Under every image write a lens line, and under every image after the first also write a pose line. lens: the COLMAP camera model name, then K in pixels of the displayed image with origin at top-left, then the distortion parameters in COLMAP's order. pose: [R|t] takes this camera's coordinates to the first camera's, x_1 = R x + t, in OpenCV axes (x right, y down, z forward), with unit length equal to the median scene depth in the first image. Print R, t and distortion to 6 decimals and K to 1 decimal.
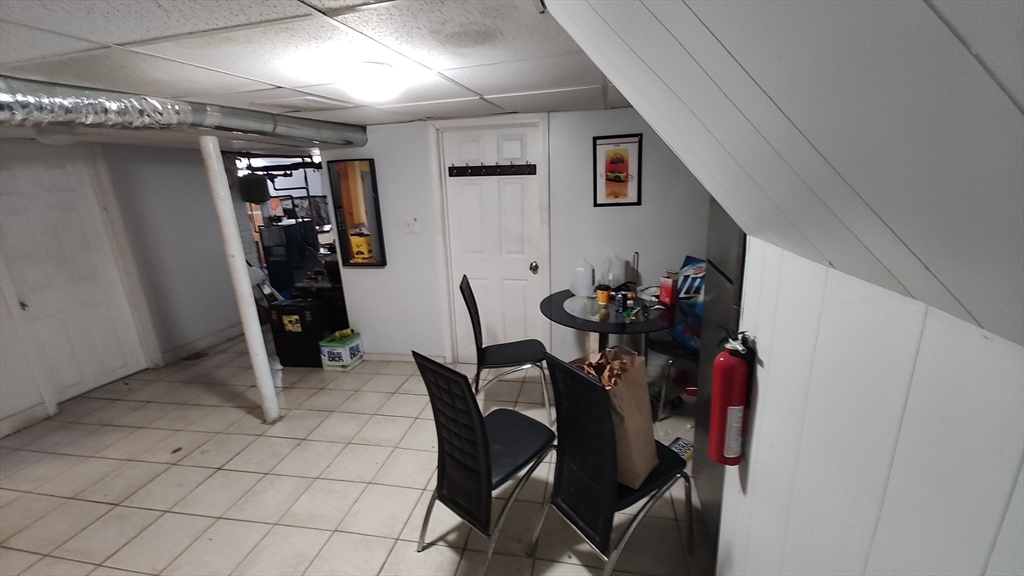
lens RADIAL K [[422.4, 0, 518.2], [0, 422.4, 290.6], [0, 0, 1]] dist [-0.003147, 0.001124]
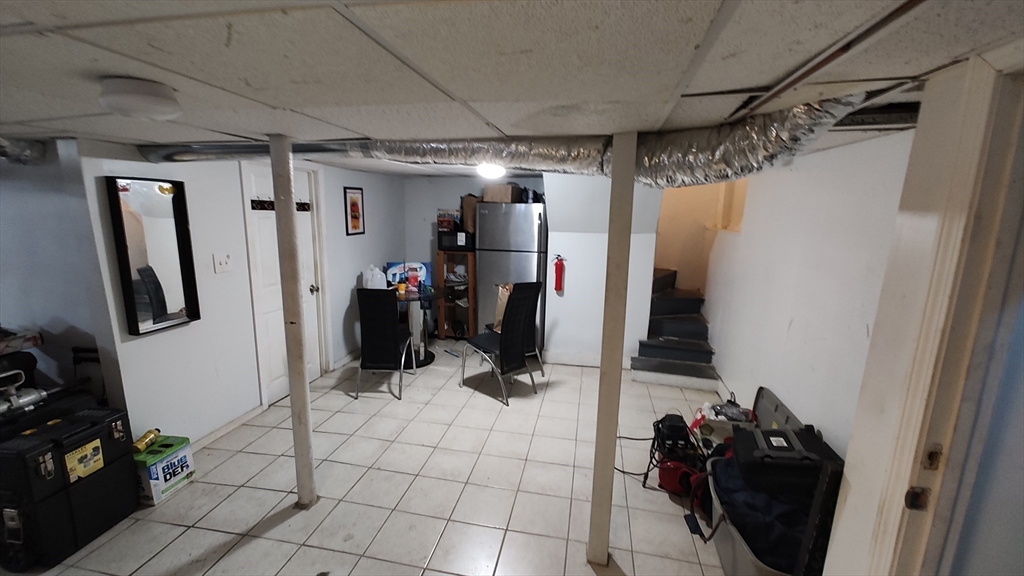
lens RADIAL K [[422.4, 0, 516.0], [0, 422.4, 288.2], [0, 0, 1]] dist [-0.003147, 0.001124]
pose [[0.010783, -0.144414, 0.989459, -1.232935], [0.242405, 0.960378, 0.137528, -0.091440], [-0.970115, 0.238367, 0.045362, 0.449149]]
